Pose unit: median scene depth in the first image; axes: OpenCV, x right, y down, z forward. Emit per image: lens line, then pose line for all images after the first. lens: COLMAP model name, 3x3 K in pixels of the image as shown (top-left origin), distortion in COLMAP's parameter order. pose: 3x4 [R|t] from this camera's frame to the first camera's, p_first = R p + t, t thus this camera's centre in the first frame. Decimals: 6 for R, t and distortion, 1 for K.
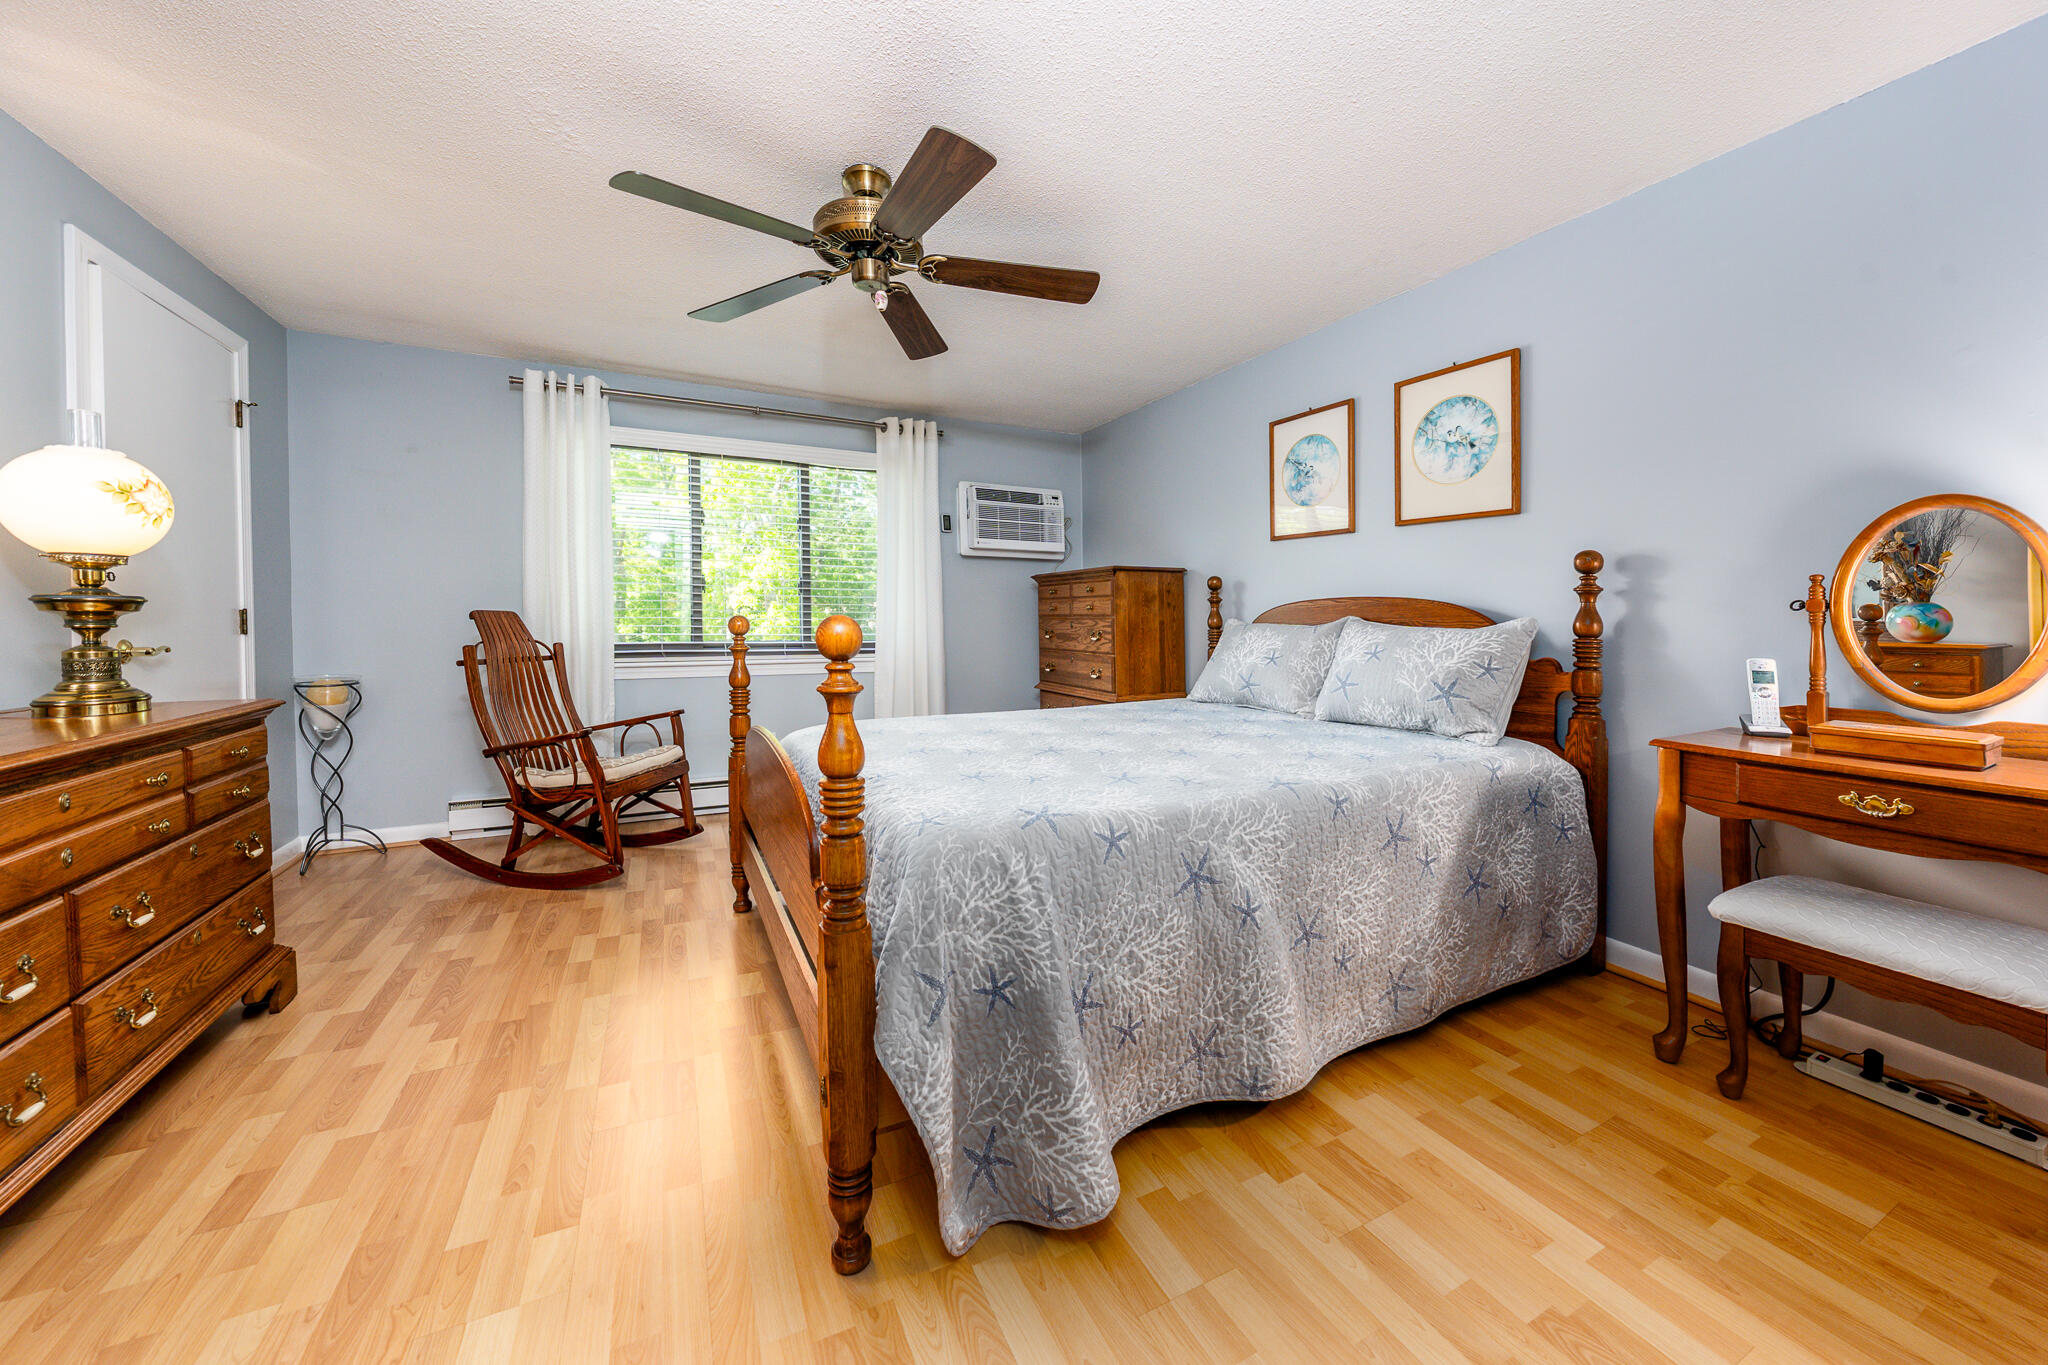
lens RADIAL K [[727.0, 0, 1021.3], [0, 727.0, 618.6], [0, 0, 1]] dist [-0.000014, 0.000072]
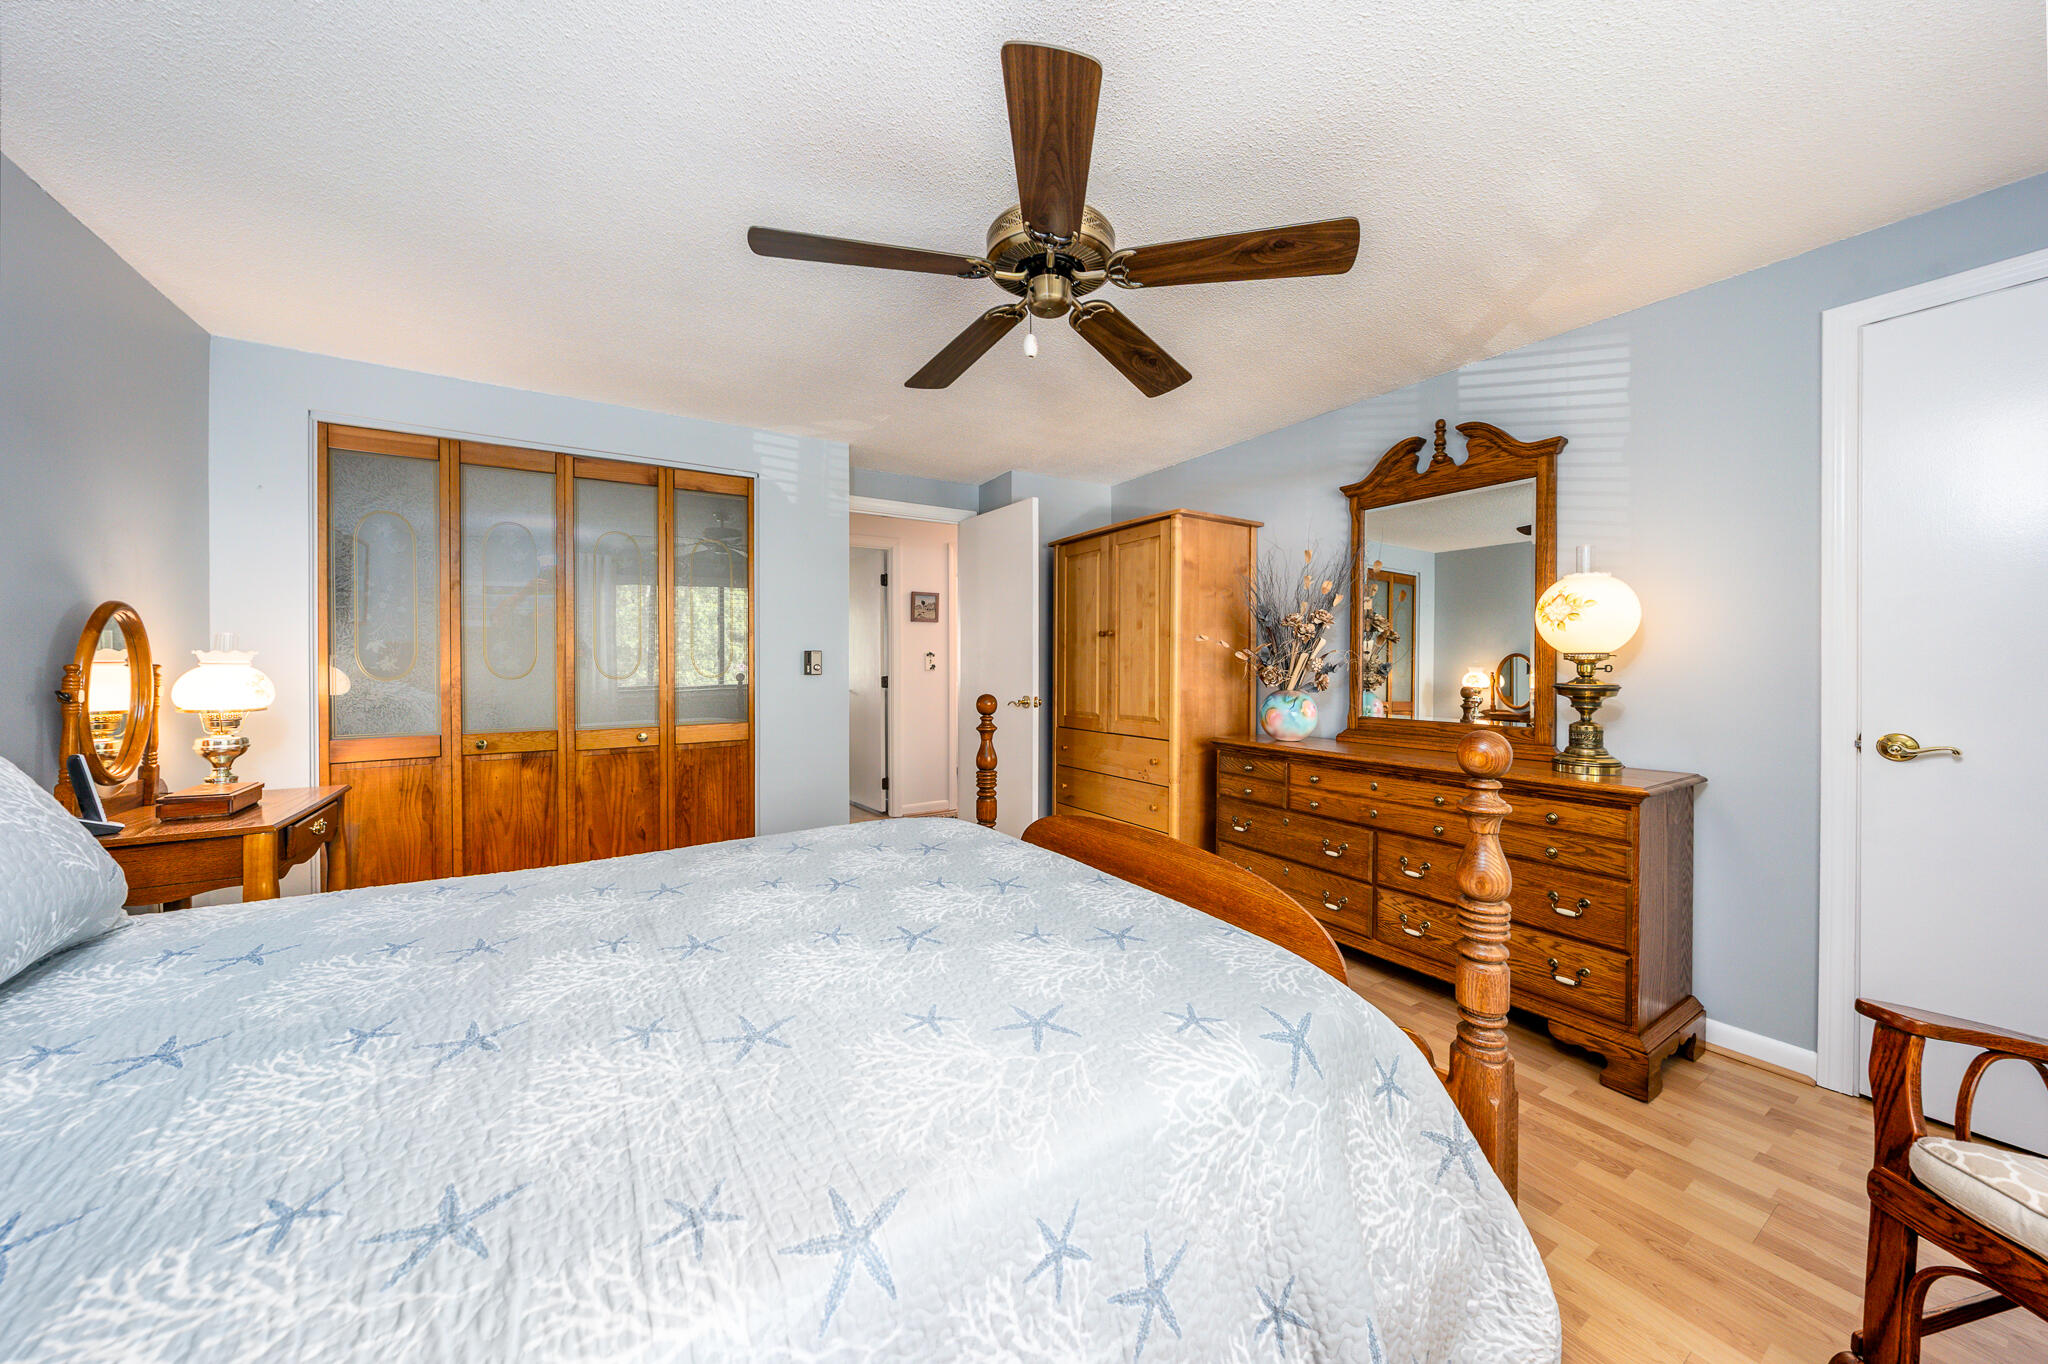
lens RADIAL K [[707.1, 0, 1024.0], [0, 707.1, 682.0], [0, 0, 1]] dist [-0.001793, 0.000045]
pose [[-0.995635, -0.003159, -0.093277, -0.074902], [-0.005592, 0.999651, 0.025833, -0.038463], [0.093162, 0.026242, -0.995305, 1.349048]]
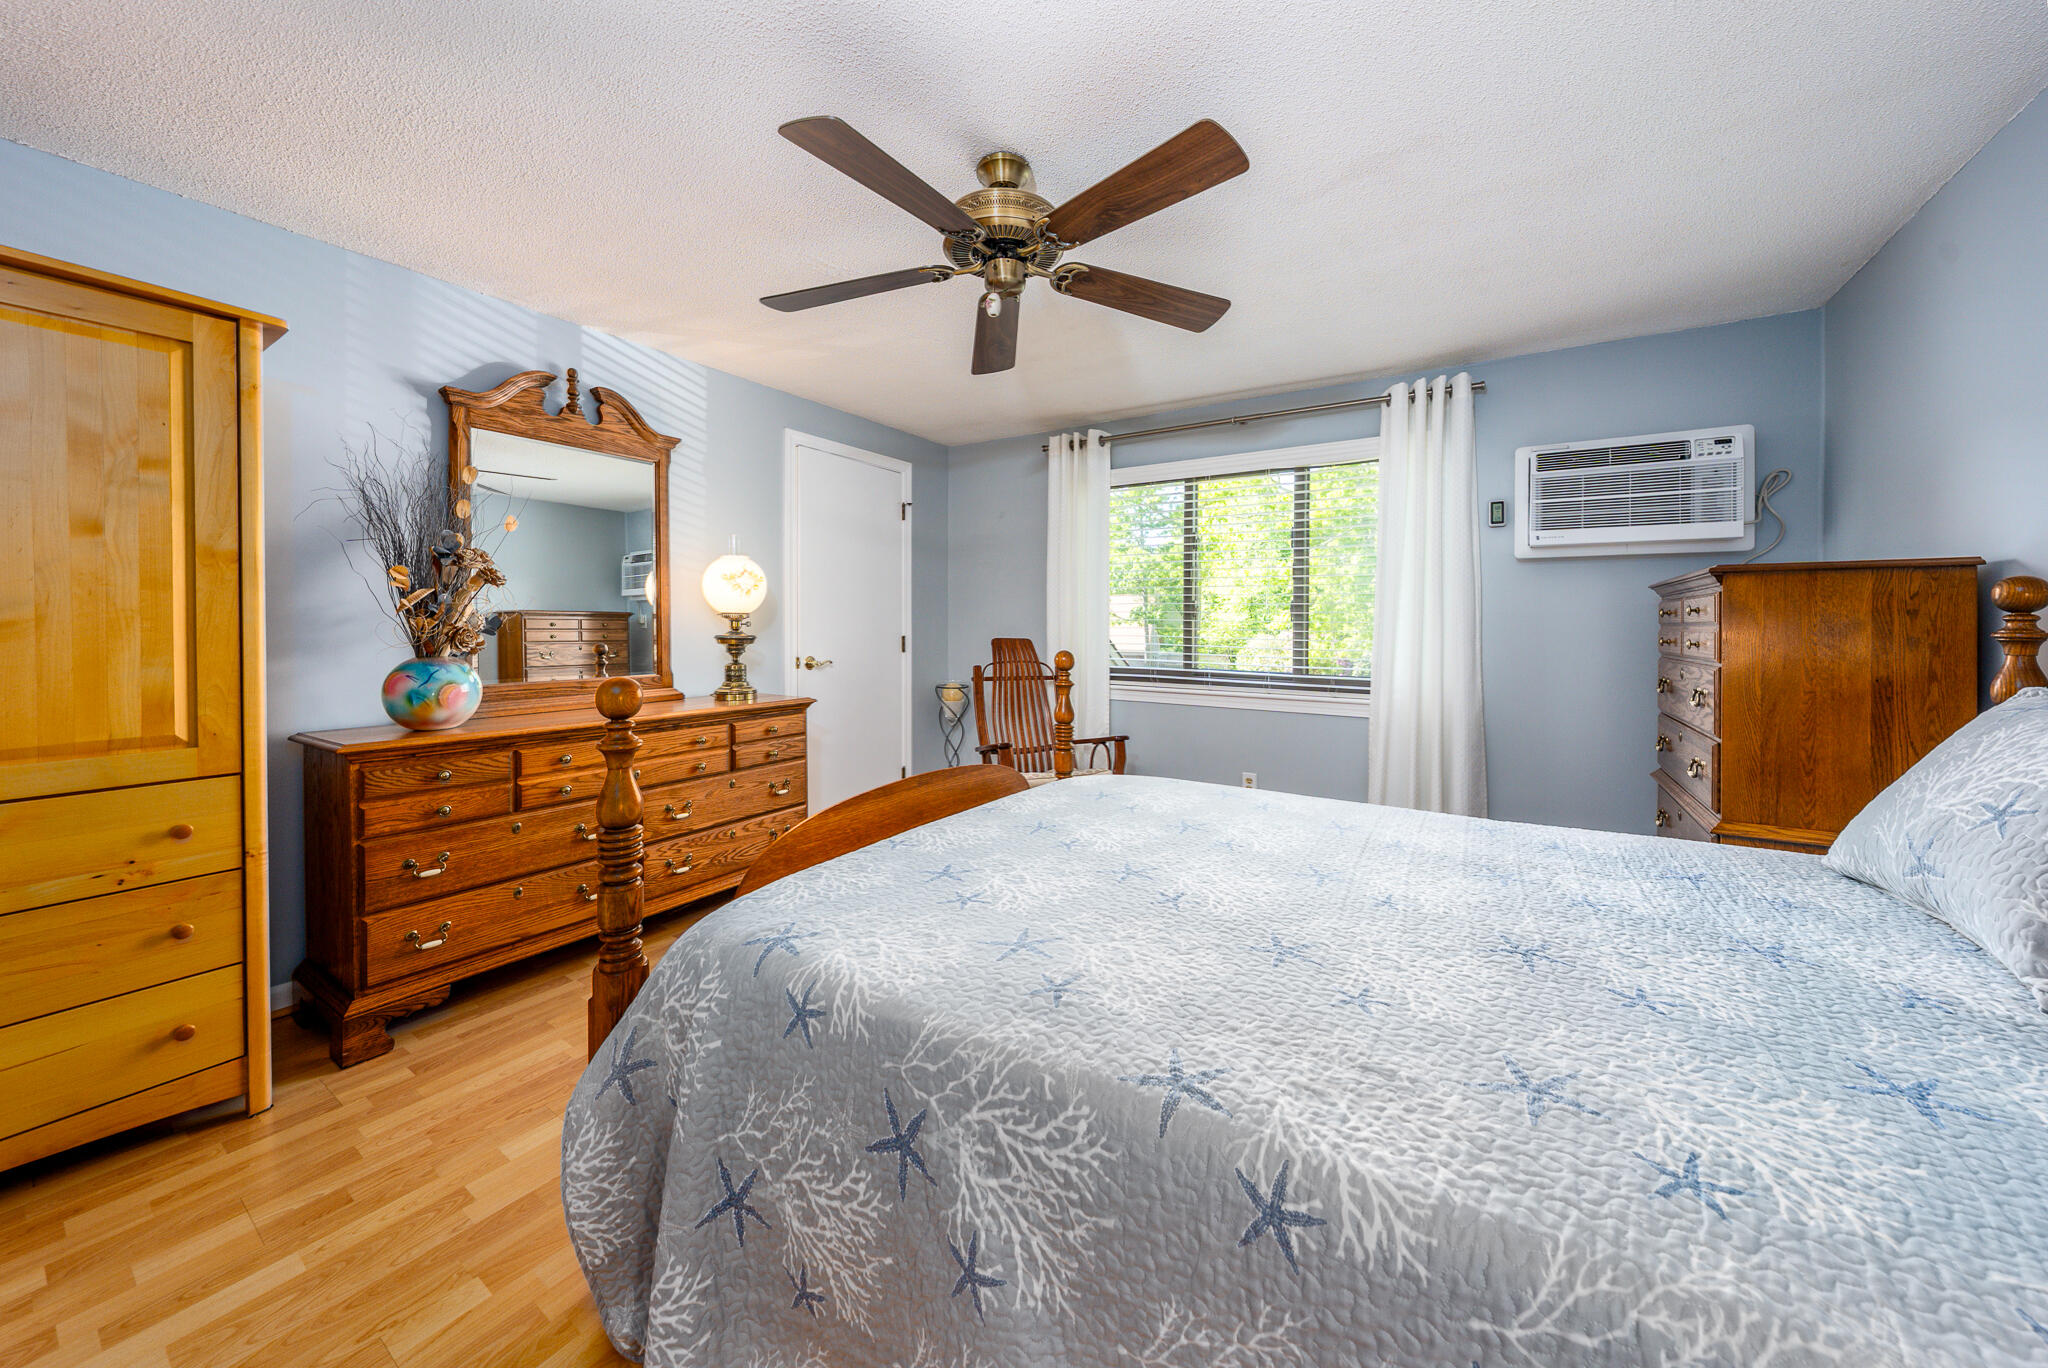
lens RADIAL K [[734.5, 0, 1036.6], [0, 734.5, 640.4], [0, 0, 1]] dist [-0.001772, -0.000095]
pose [[0.507535, 0.020296, -0.861392, 0.444789], [-0.005270, 0.999777, 0.020452, -0.037611], [0.861615, -0.005841, 0.507529, 0.438951]]
